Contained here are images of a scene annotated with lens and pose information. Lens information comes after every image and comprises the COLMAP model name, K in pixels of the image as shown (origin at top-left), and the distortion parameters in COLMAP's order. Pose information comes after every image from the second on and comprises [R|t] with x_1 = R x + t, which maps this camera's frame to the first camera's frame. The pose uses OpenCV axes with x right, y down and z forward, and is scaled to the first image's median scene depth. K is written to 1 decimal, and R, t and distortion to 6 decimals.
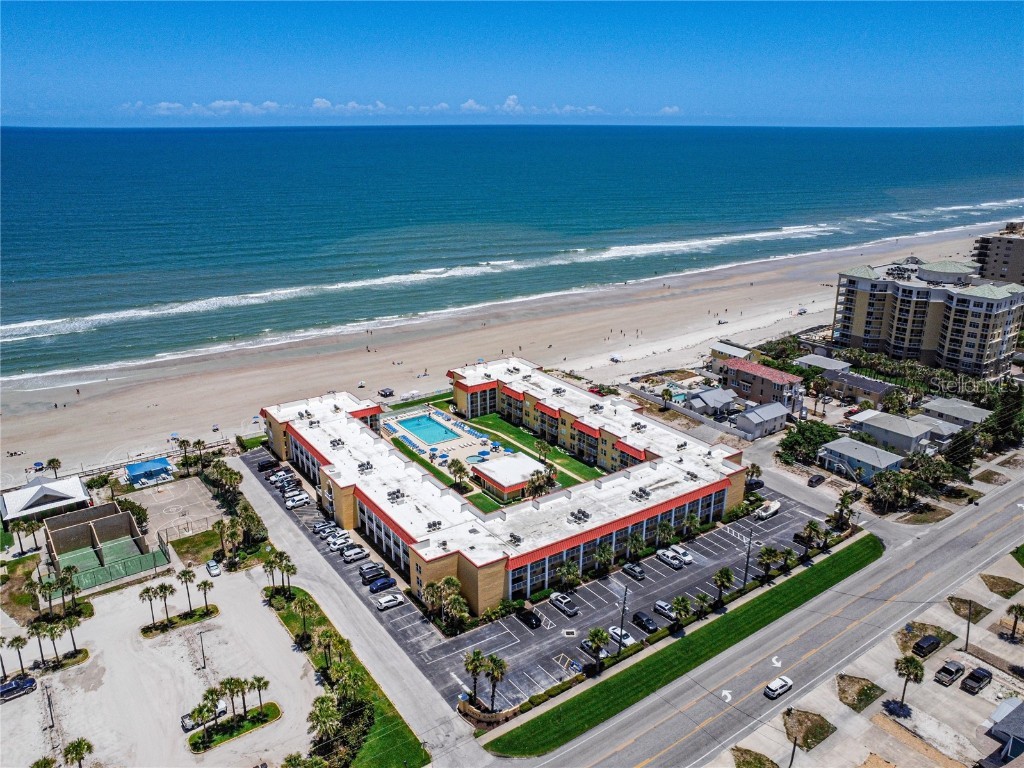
lens RADIAL K [[774.5, 0, 512.0], [0, 774.5, 384.0], [0, 0, 1]] dist [-0.163658, 0.254898]
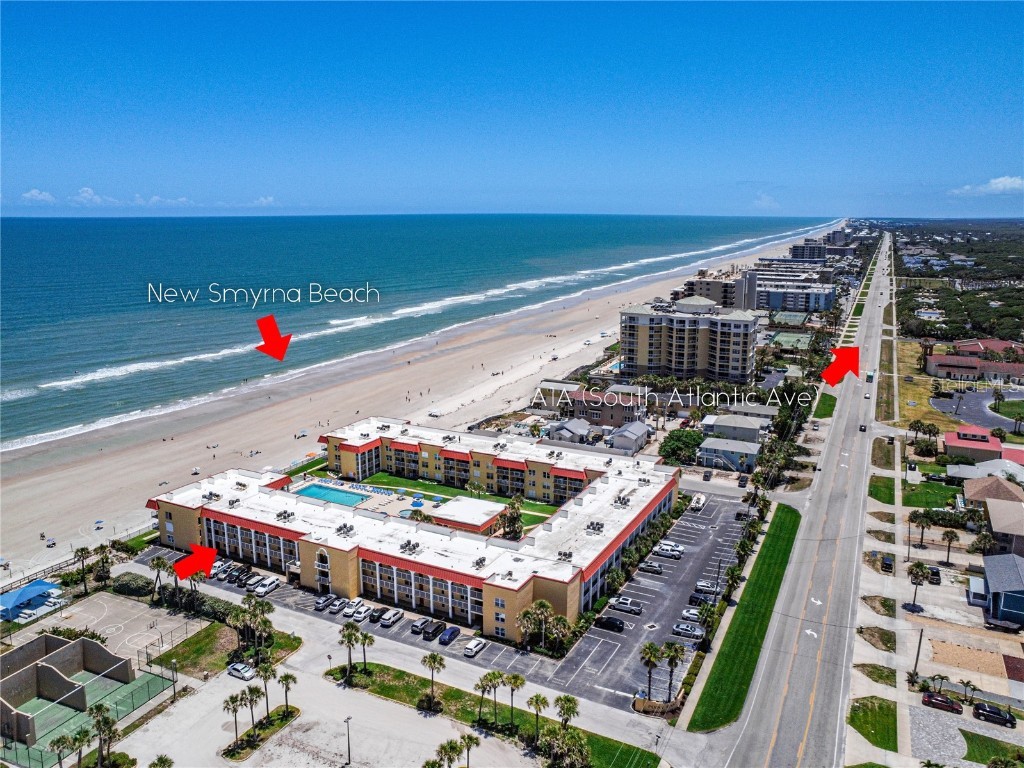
lens RADIAL K [[788.7, 0, 505.6], [0, 788.7, 380.4], [0, 0, 1]] dist [-0.165822, 0.257732]
pose [[0.883754, -0.099190, 0.457318, -0.324013], [0.152379, 0.985012, -0.080824, 0.028134], [-0.442447, 0.141114, 0.885623, 0.056884]]
